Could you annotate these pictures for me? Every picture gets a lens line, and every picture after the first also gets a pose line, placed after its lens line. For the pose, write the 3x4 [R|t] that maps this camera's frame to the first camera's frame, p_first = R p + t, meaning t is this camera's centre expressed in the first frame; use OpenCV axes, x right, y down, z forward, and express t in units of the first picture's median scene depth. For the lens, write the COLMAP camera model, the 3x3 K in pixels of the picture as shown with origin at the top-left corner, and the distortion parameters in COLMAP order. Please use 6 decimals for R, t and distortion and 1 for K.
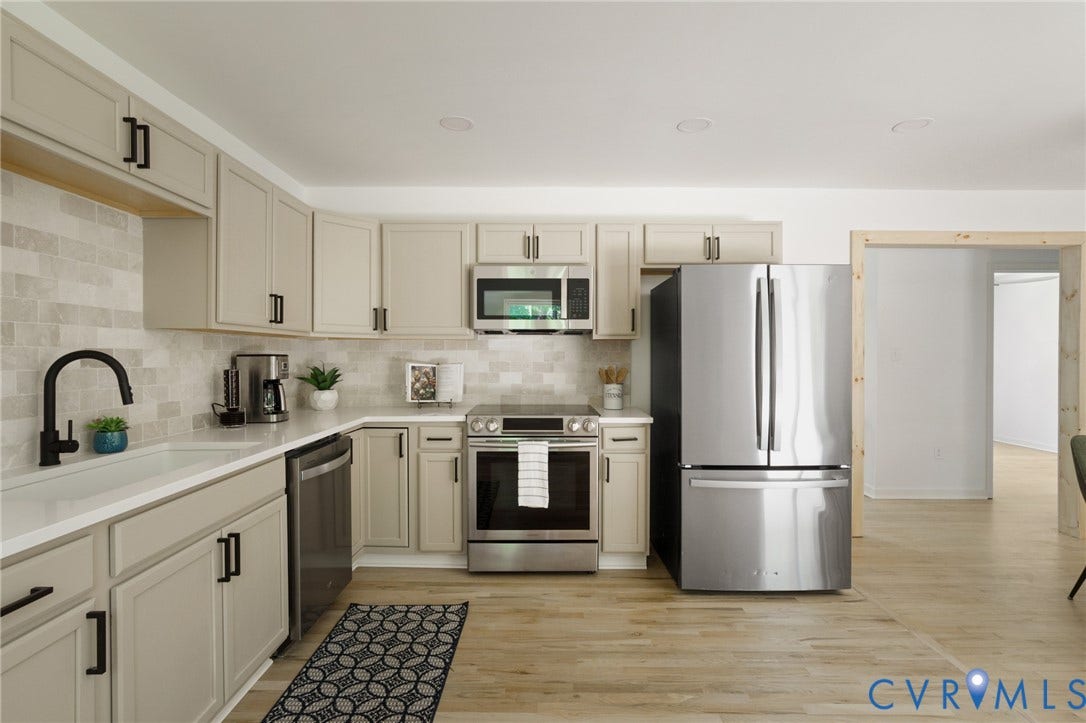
lens RADIAL K [[532.5, 0, 534.6], [0, 532.5, 357.8], [0, 0, 1]] dist [-0.015031, 0.008507]
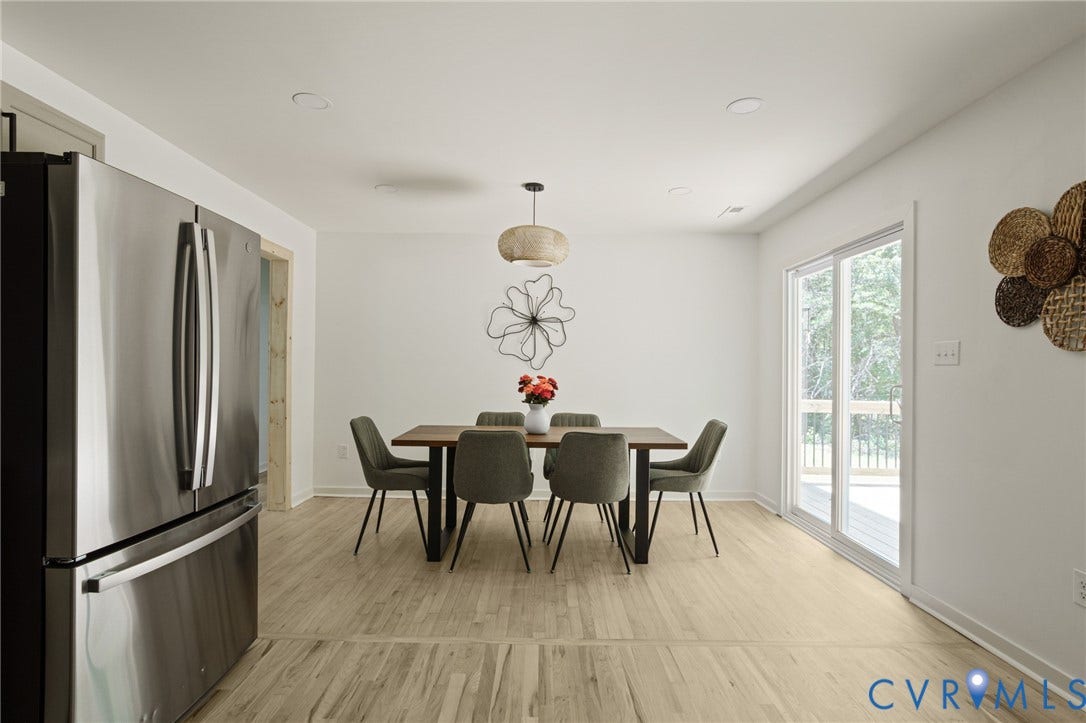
lens RADIAL K [[532.5, 0, 560.1], [0, 532.5, 368.4], [0, 0, 1]] dist [-0.015031, 0.008507]
pose [[-0.030891, -0.002315, 0.999520, -0.235782], [-0.004209, 0.999989, 0.002186, 0.030303], [-0.999514, -0.004139, -0.030901, 0.639287]]
